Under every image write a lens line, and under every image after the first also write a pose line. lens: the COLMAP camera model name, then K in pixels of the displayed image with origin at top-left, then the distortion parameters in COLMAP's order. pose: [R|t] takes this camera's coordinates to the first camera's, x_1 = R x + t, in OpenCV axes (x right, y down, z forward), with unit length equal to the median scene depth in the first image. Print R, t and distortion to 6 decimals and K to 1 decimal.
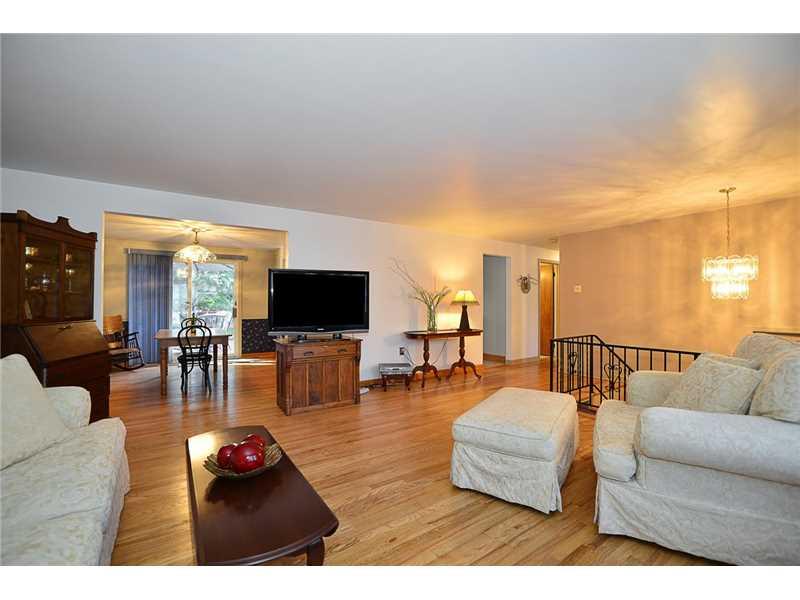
lens RADIAL K [[347.8, 0, 400.0], [0, 347.8, 300.0], [0, 0, 1]] dist [-0.000373, -0.000062]
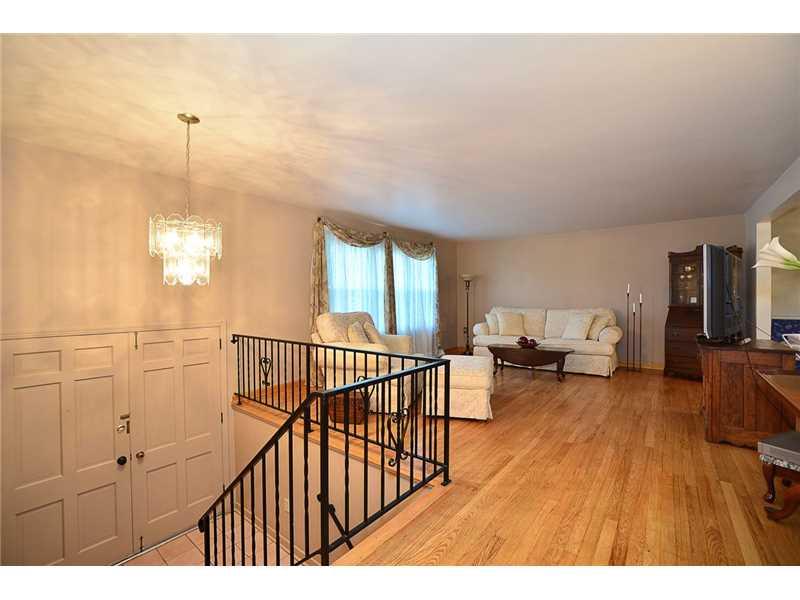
lens RADIAL K [[347.8, 0, 400.0], [0, 347.8, 300.0], [0, 0, 1]] dist [-0.000373, -0.000062]
pose [[-0.947659, 0.008126, -0.319181, 0.883163], [0.009066, 0.999958, -0.001459, 0.021724], [0.319155, -0.004276, -0.947693, 1.943061]]
